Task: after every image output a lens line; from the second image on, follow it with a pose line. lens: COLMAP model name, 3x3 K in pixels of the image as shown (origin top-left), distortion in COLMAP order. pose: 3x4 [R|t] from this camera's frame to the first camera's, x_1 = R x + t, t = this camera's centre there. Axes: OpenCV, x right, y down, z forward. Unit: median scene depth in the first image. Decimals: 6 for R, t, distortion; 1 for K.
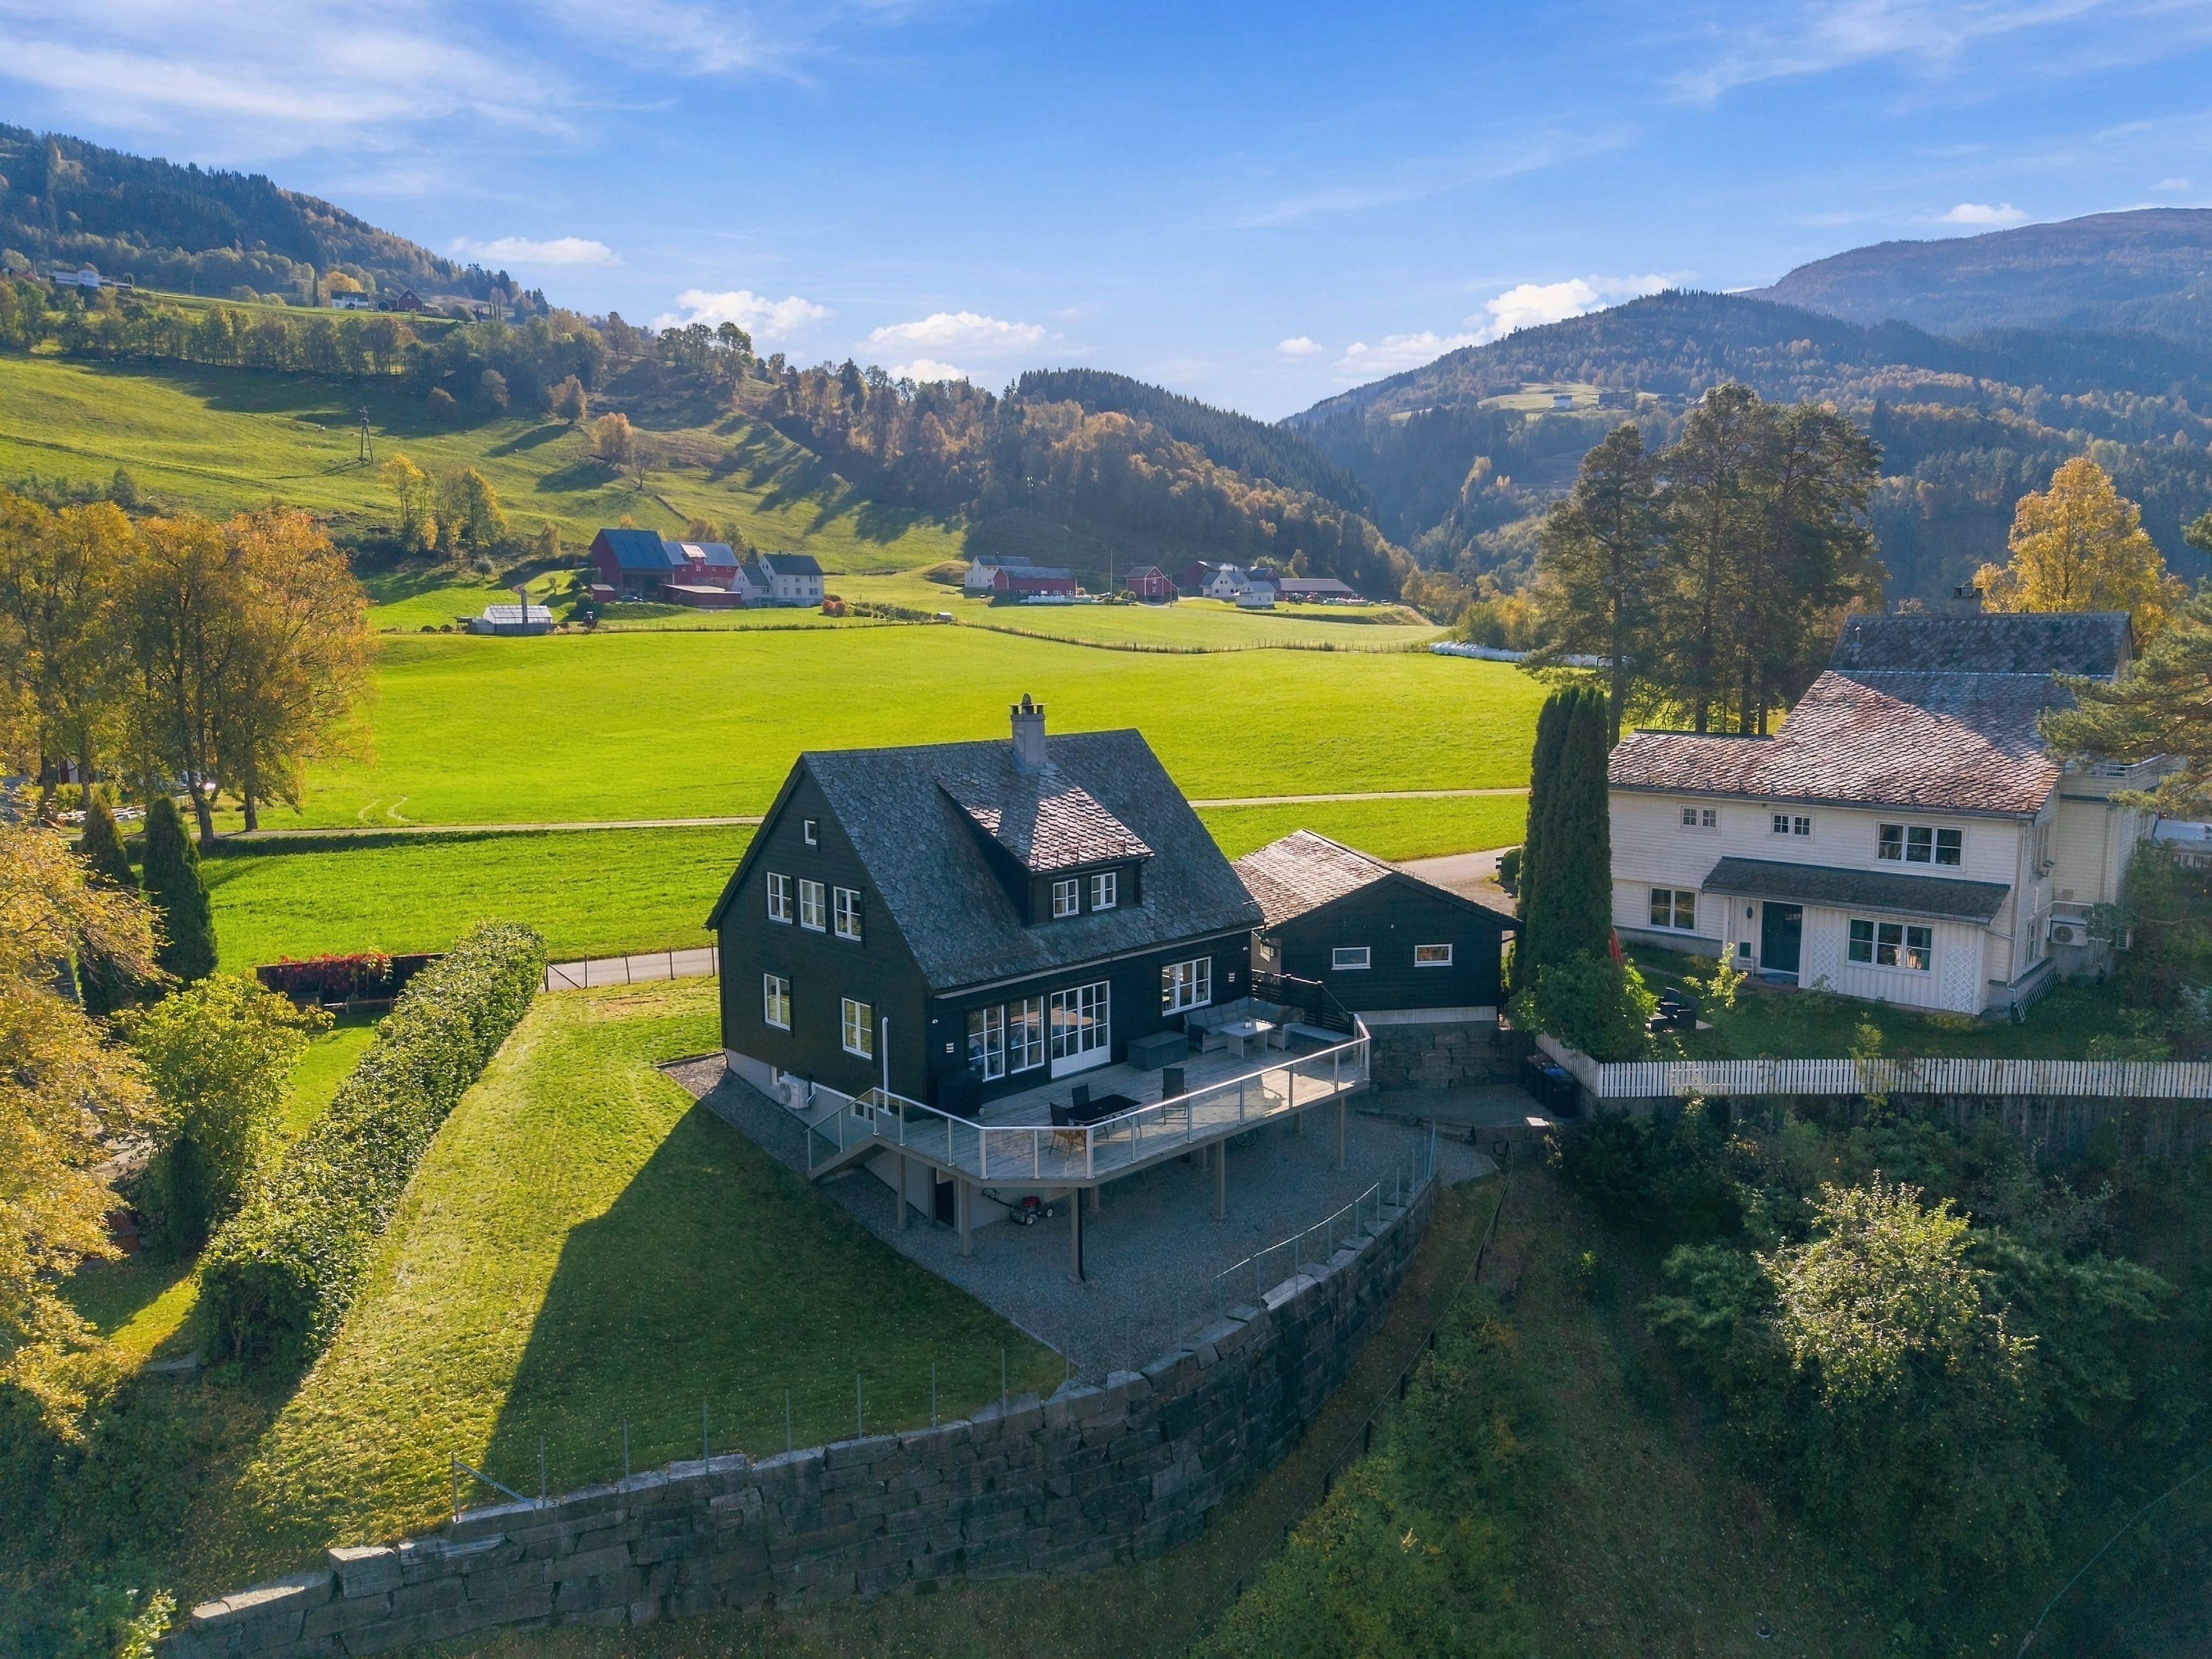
lens RADIAL K [[1555.1, 0, 1106.3], [0, 1555.1, 830.3], [0, 0, 1]] dist [0.001344, -0.000045]
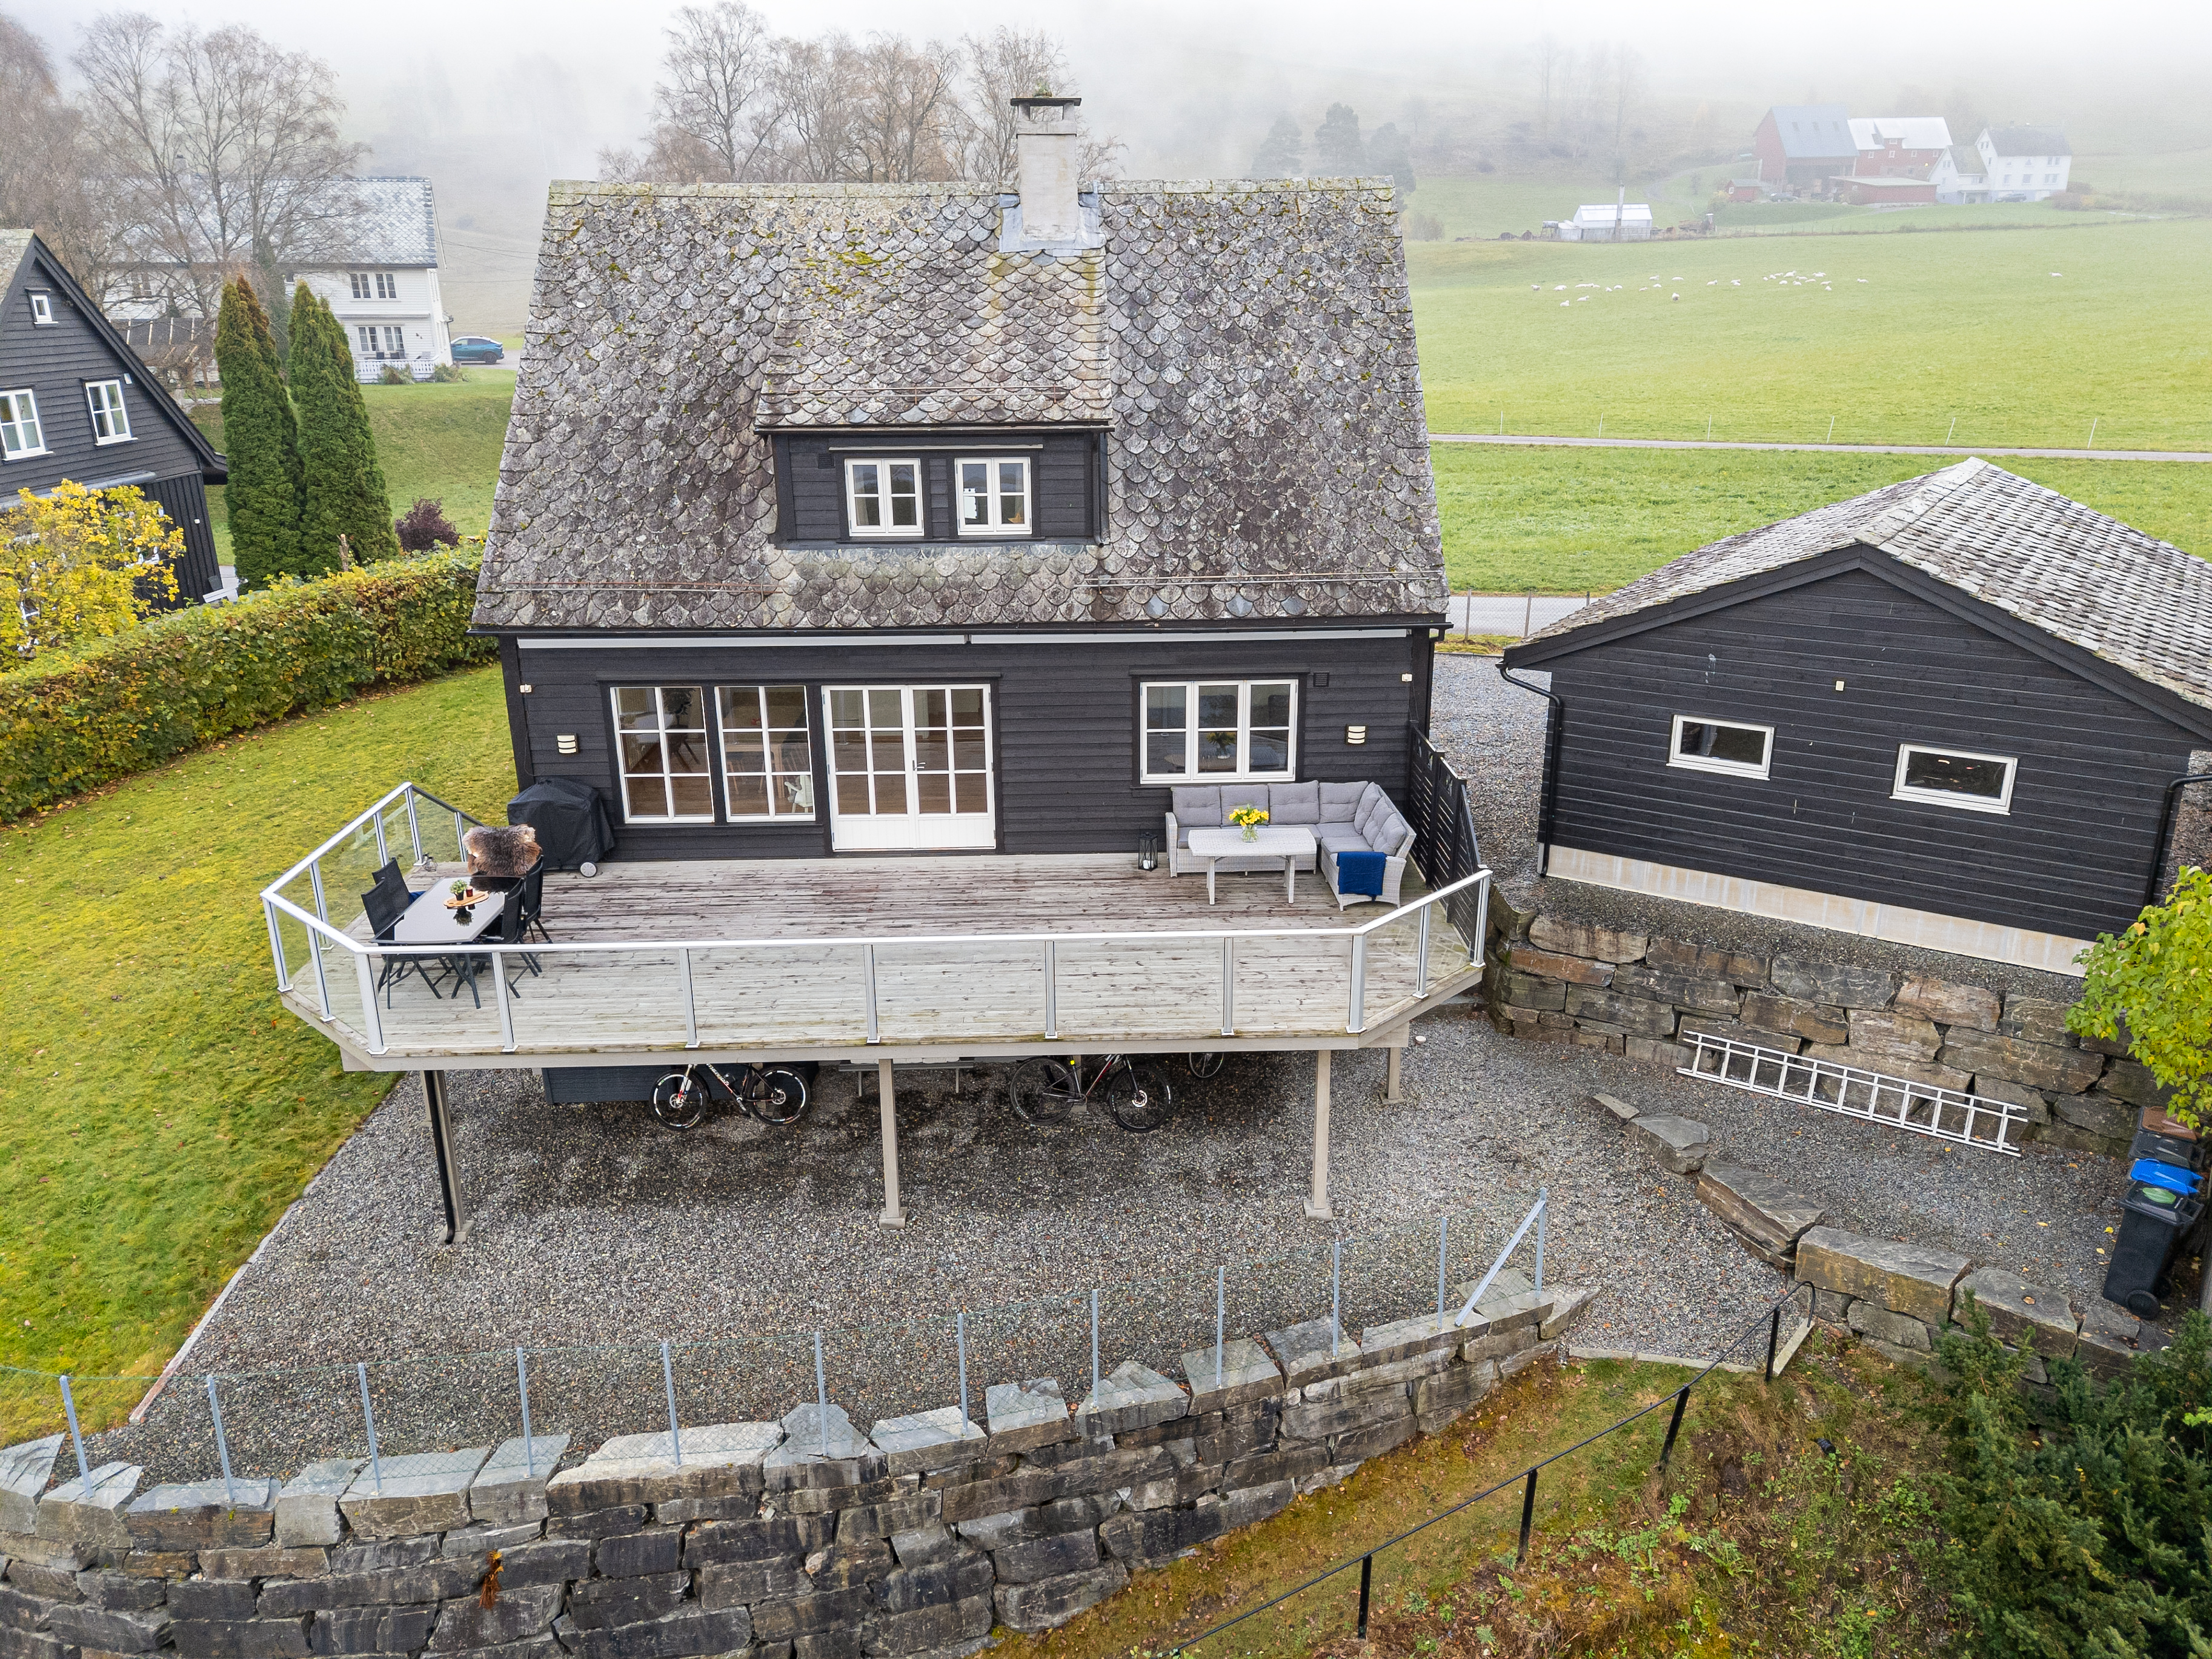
lens RADIAL K [[1640.7, 0, 1109.4], [0, 1640.7, 831.4], [0, 0, 1]] dist [0.025045, -0.000478]
pose [[0.725813, 0.217076, -0.652743, 0.368349], [-0.086218, 0.970128, 0.226756, 0.021414], [0.682467, -0.108304, 0.722847, 0.637117]]
